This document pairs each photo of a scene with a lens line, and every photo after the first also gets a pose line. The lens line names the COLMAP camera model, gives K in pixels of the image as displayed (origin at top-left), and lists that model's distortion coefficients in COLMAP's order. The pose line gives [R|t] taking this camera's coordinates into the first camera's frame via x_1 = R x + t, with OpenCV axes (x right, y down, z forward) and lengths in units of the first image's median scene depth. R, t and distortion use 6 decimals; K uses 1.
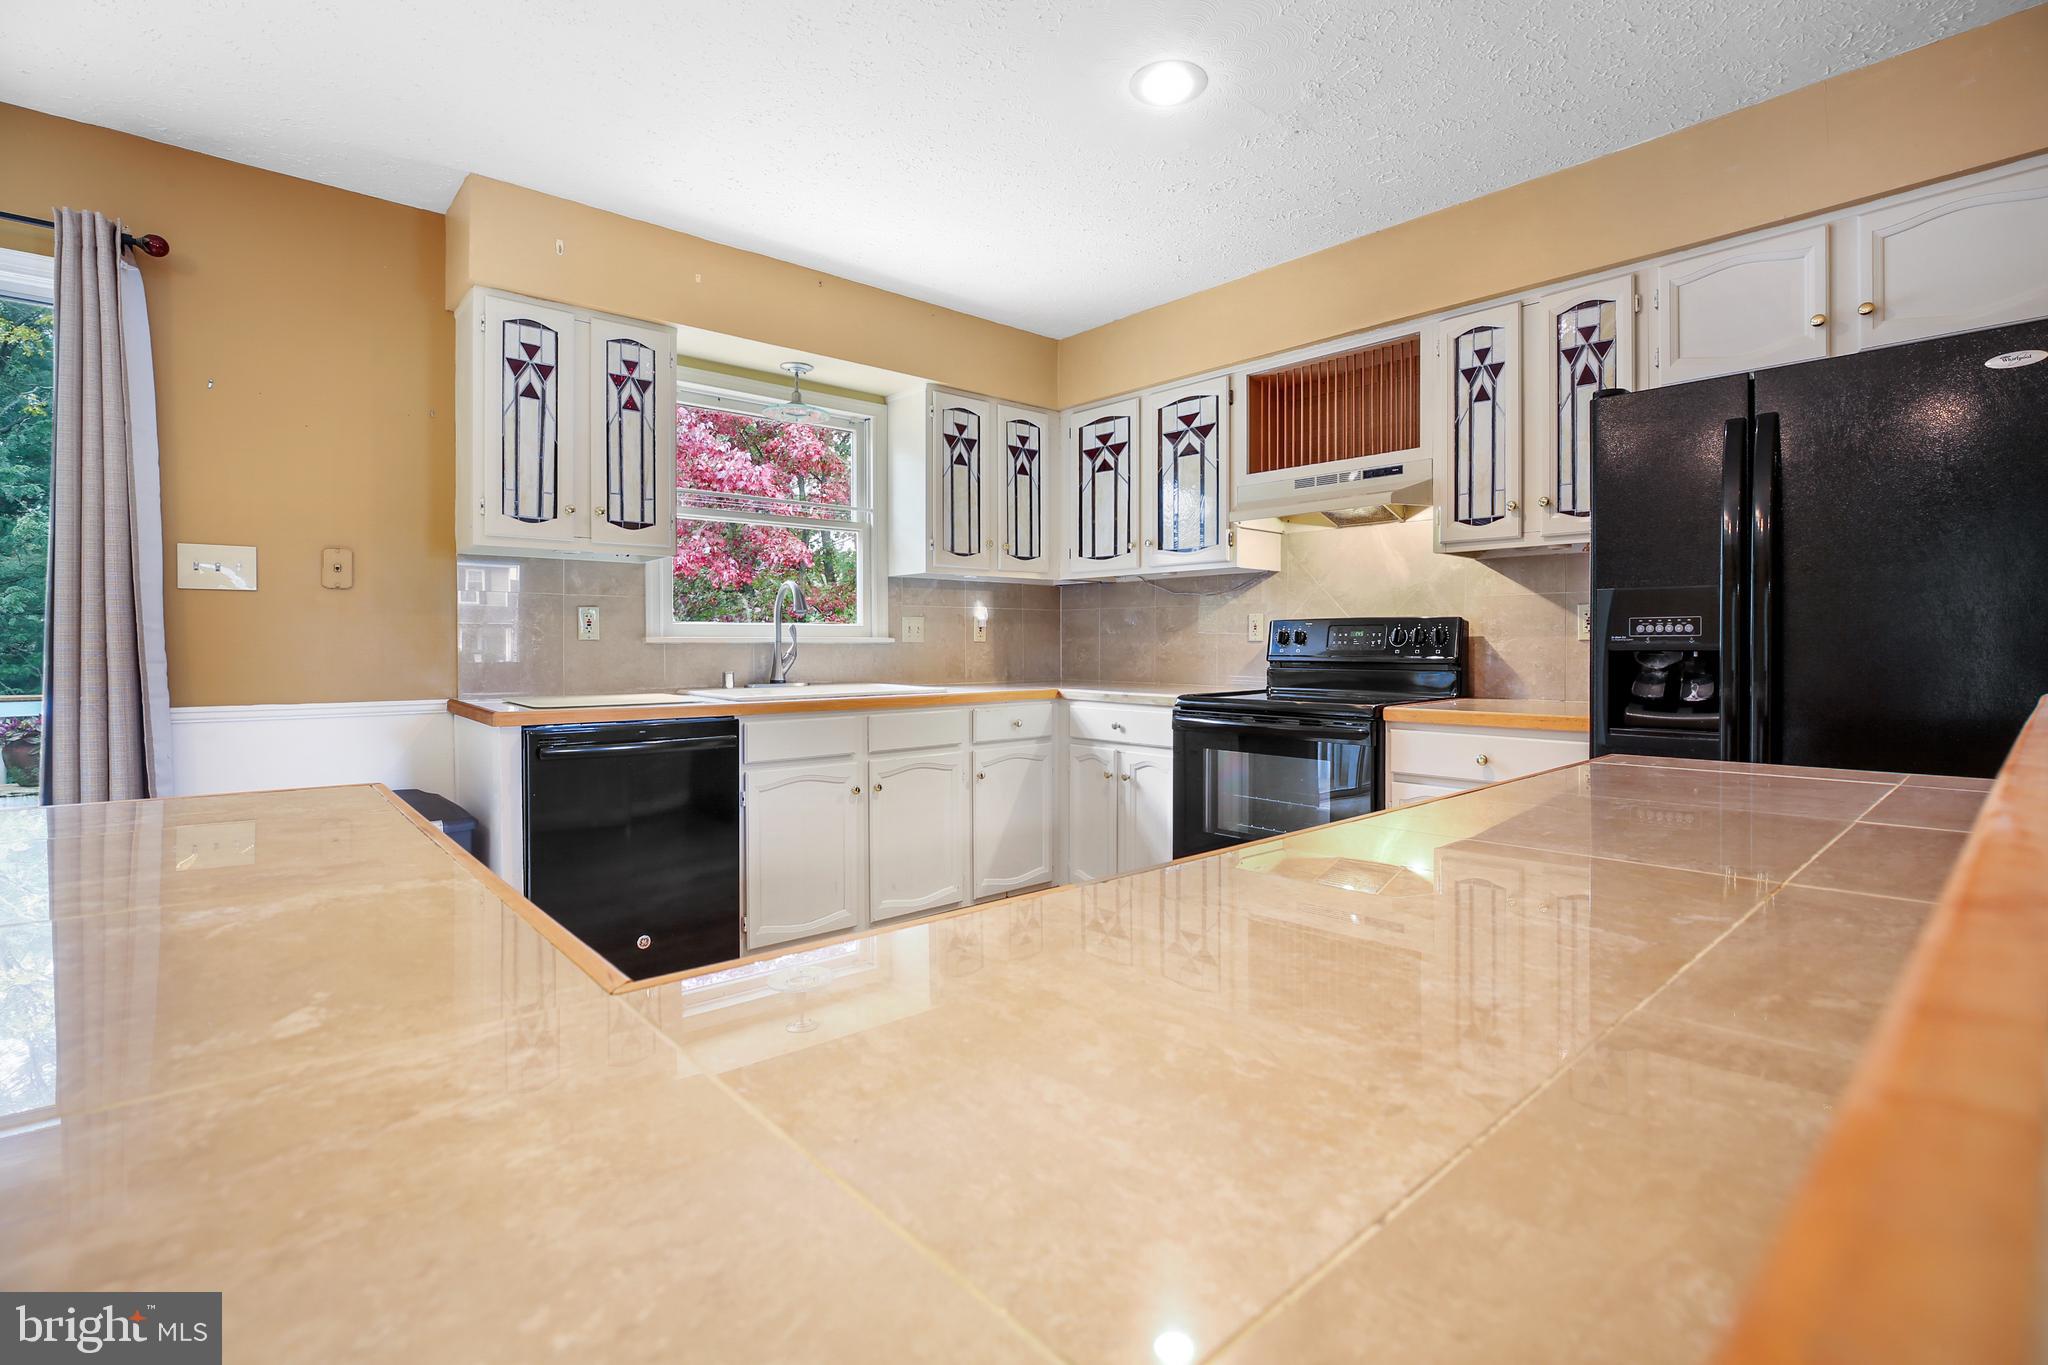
lens RADIAL K [[948.3, 0, 1028.7], [0, 948.3, 653.1], [0, 0, 1]] dist [-0.034711, 0.000452]
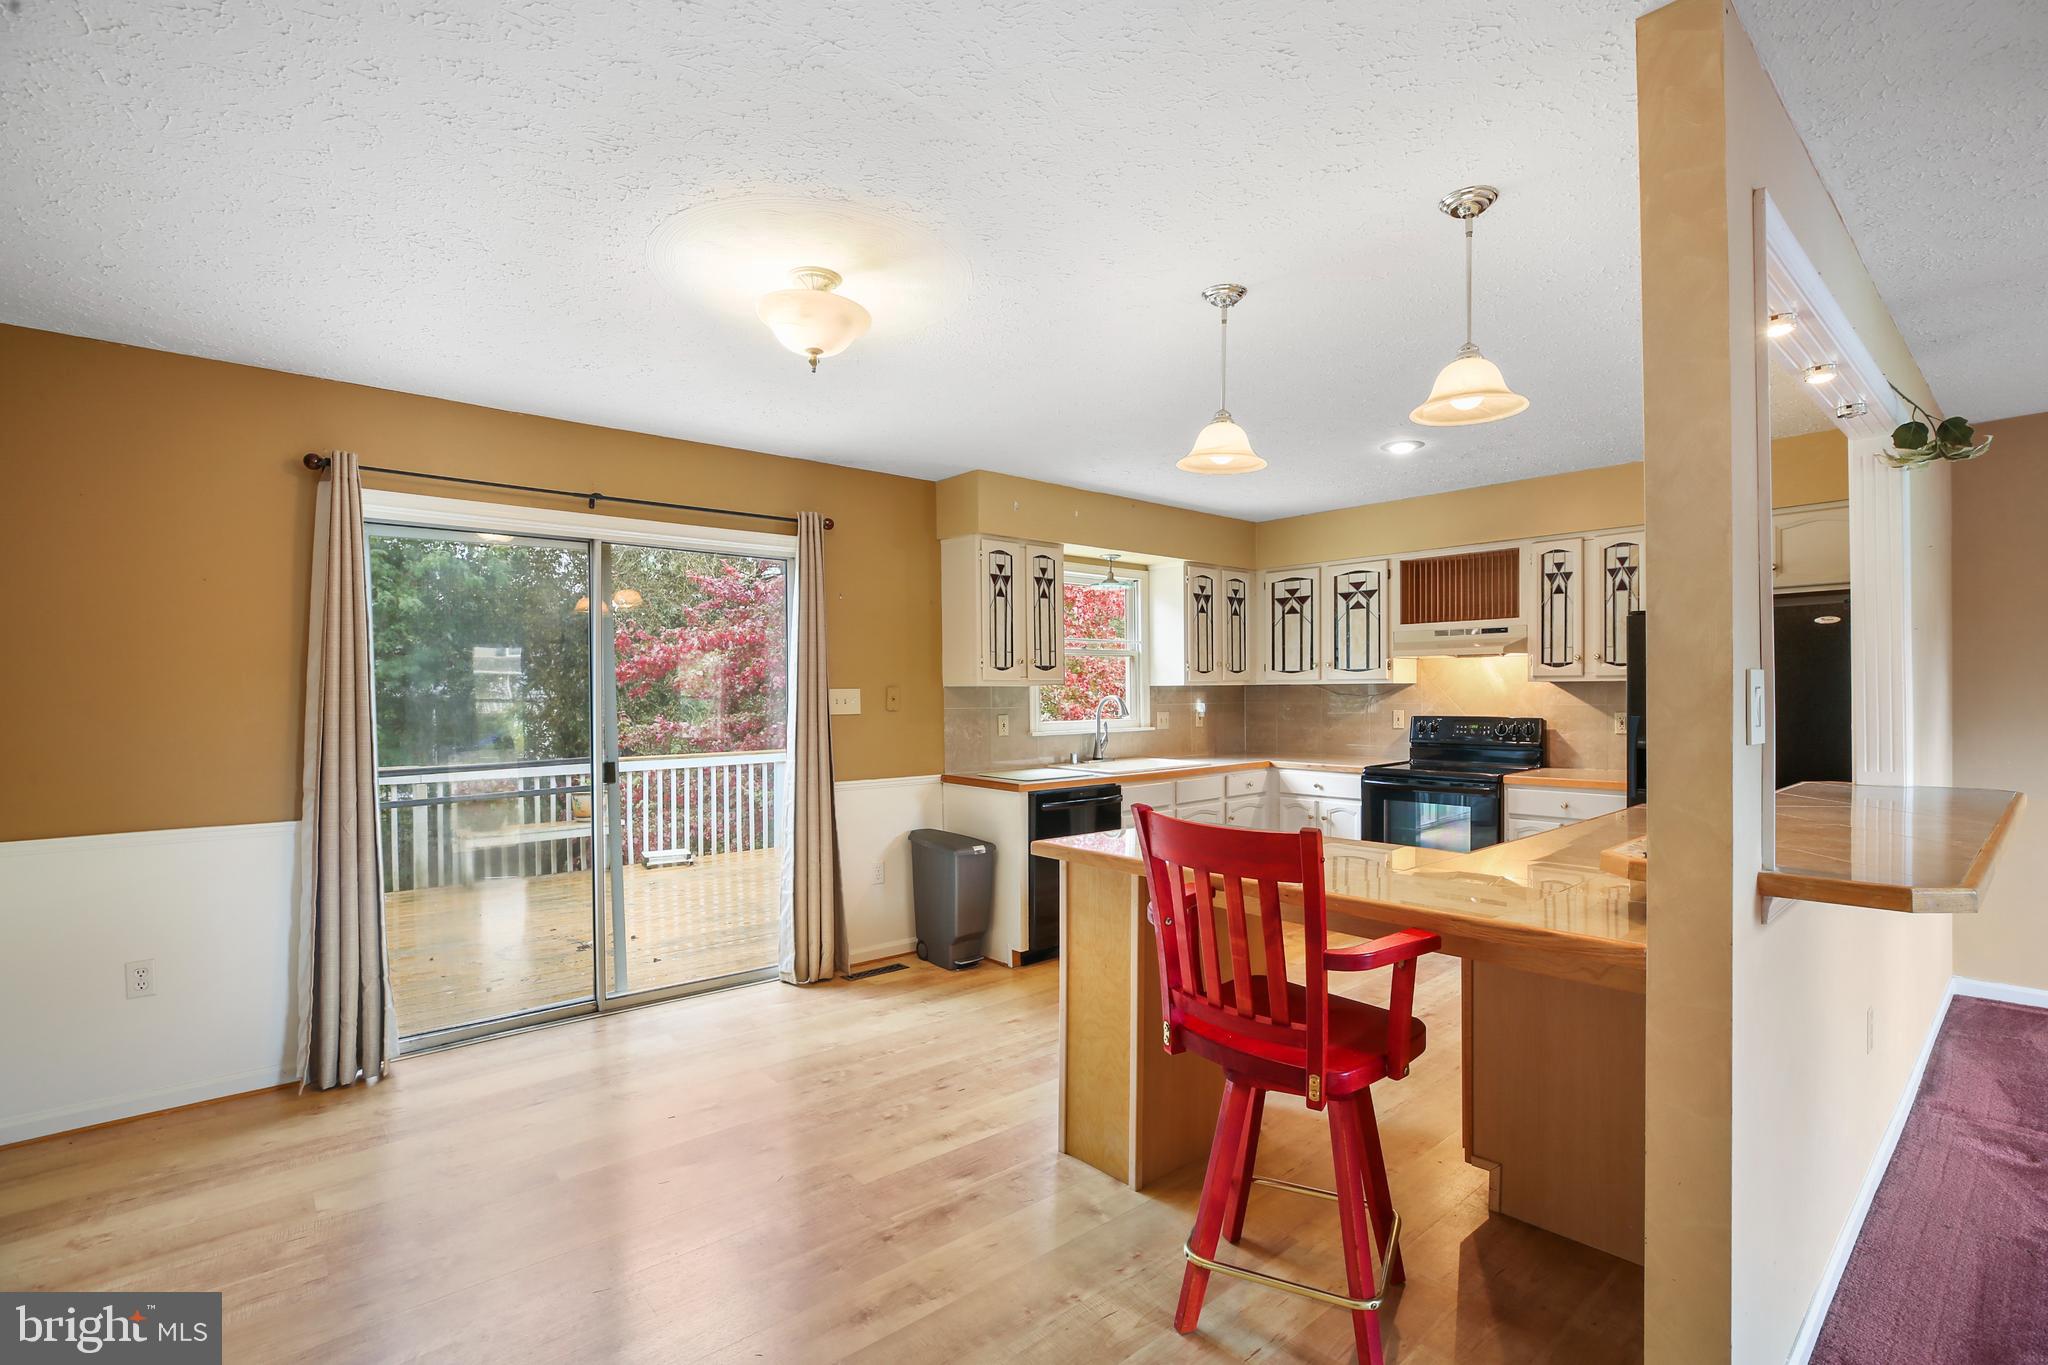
lens RADIAL K [[945.4, 0, 1023.3], [0, 945.4, 701.3], [0, 0, 1]] dist [-0.044385, 0.013454]
pose [[0.999918, -0.006907, -0.010822, -0.400724], [0.006916, 0.999976, 0.000805, -0.071036], [0.010816, -0.000880, 0.999941, -0.596098]]
